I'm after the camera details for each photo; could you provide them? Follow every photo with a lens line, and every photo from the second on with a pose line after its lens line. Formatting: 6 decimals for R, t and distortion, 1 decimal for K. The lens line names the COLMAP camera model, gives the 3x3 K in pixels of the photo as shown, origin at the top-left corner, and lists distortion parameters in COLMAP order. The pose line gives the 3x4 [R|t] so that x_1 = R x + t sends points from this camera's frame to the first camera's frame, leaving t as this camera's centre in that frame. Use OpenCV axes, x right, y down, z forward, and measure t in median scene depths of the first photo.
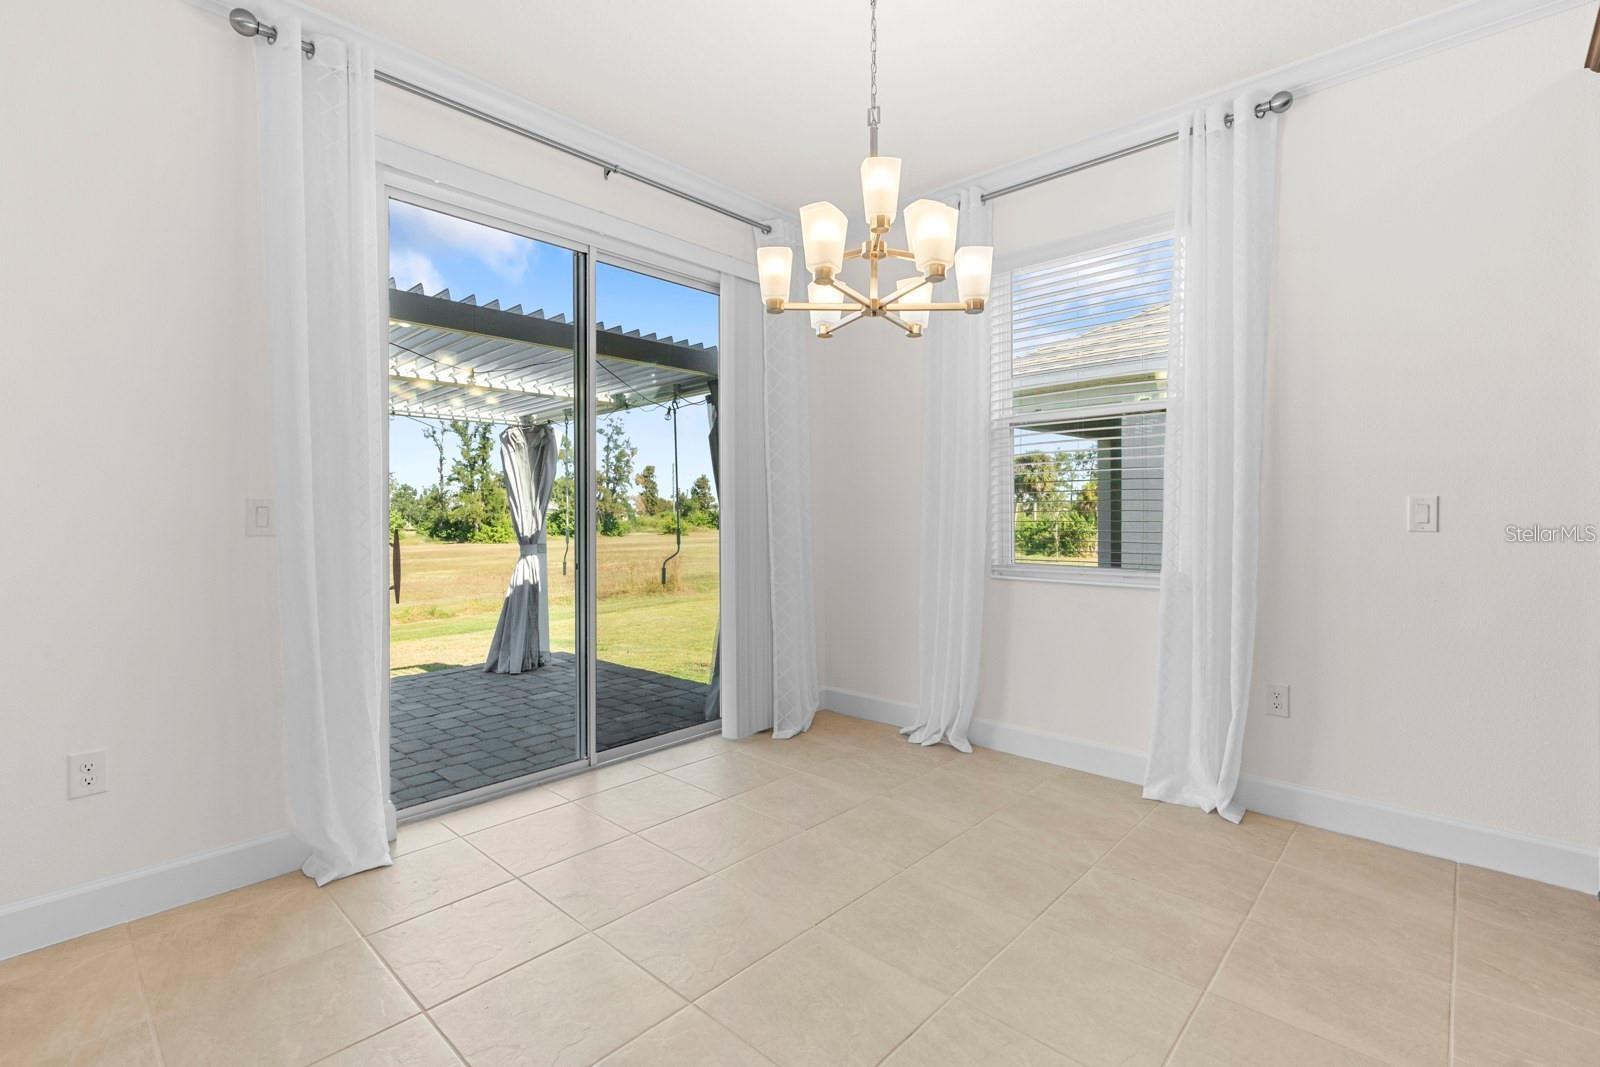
lens RADIAL K [[727.1, 0, 816.5], [0, 727.1, 527.5], [0, 0, 1]] dist [-0.005701, 0.001468]
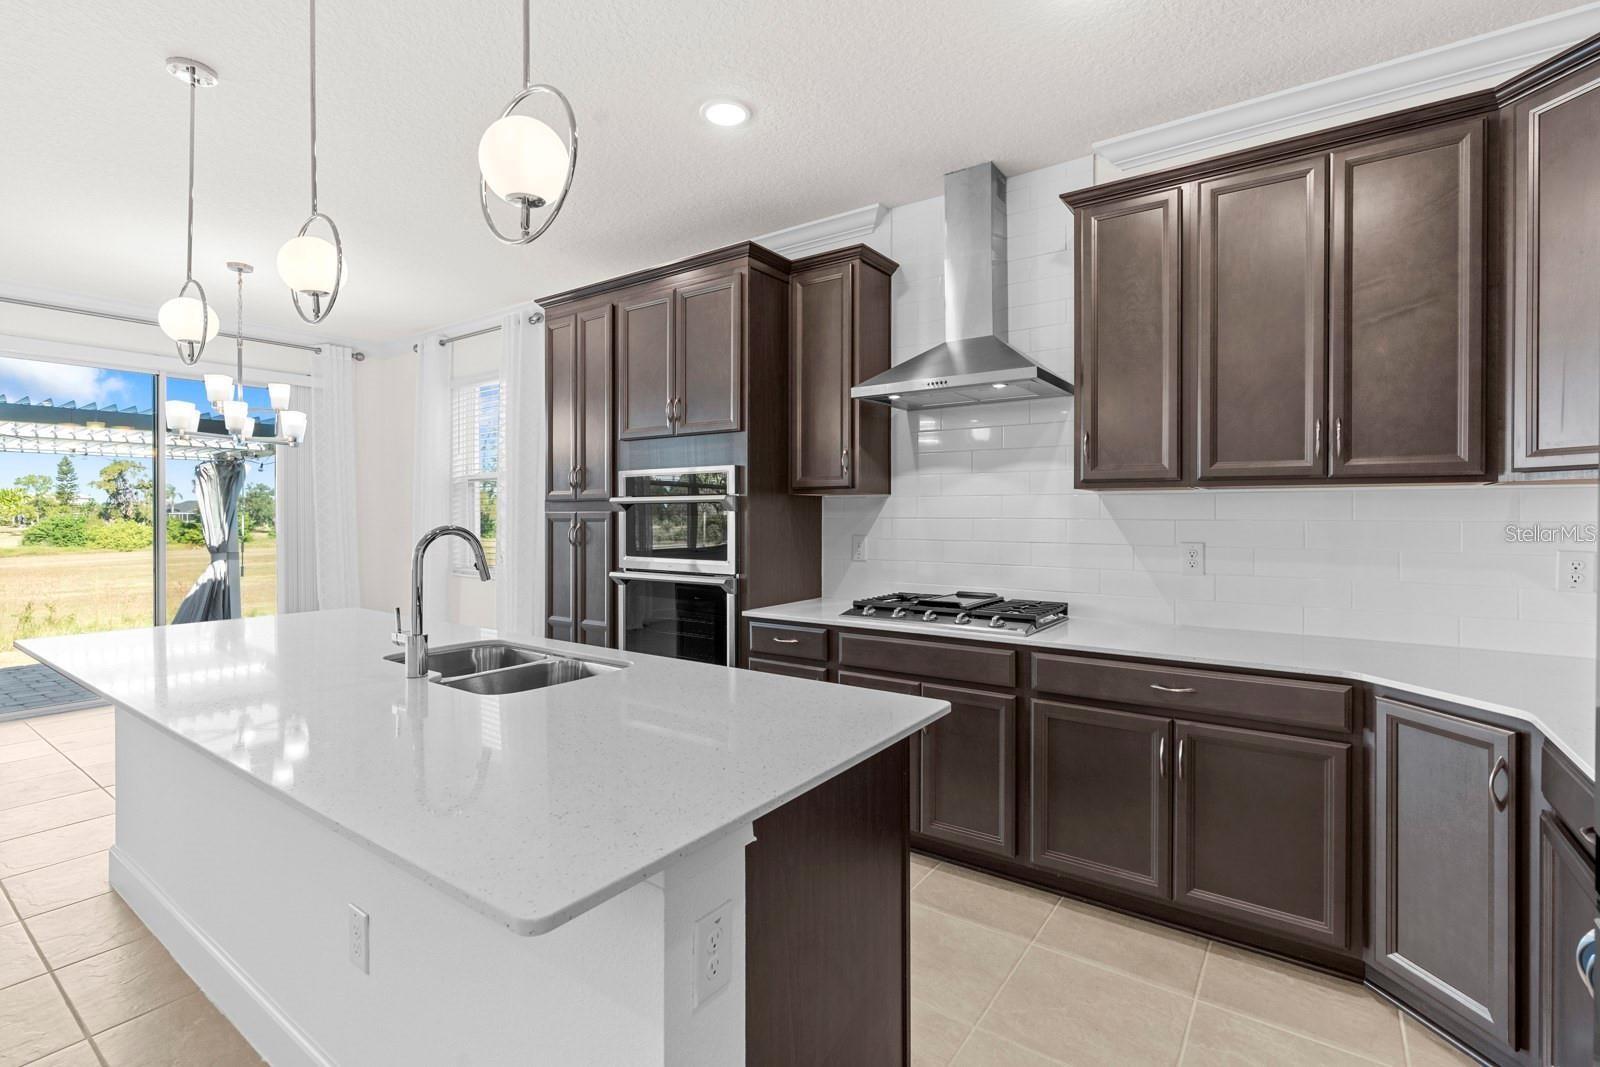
lens RADIAL K [[727.1, 0, 764.3], [0, 727.1, 507.3], [0, 0, 1]] dist [-0.005701, 0.001468]
pose [[0.995658, 0.006393, 0.092865, 0.754882], [-0.003392, 0.999468, -0.032440, -0.030372], [-0.093023, 0.031984, 0.995150, -0.641951]]
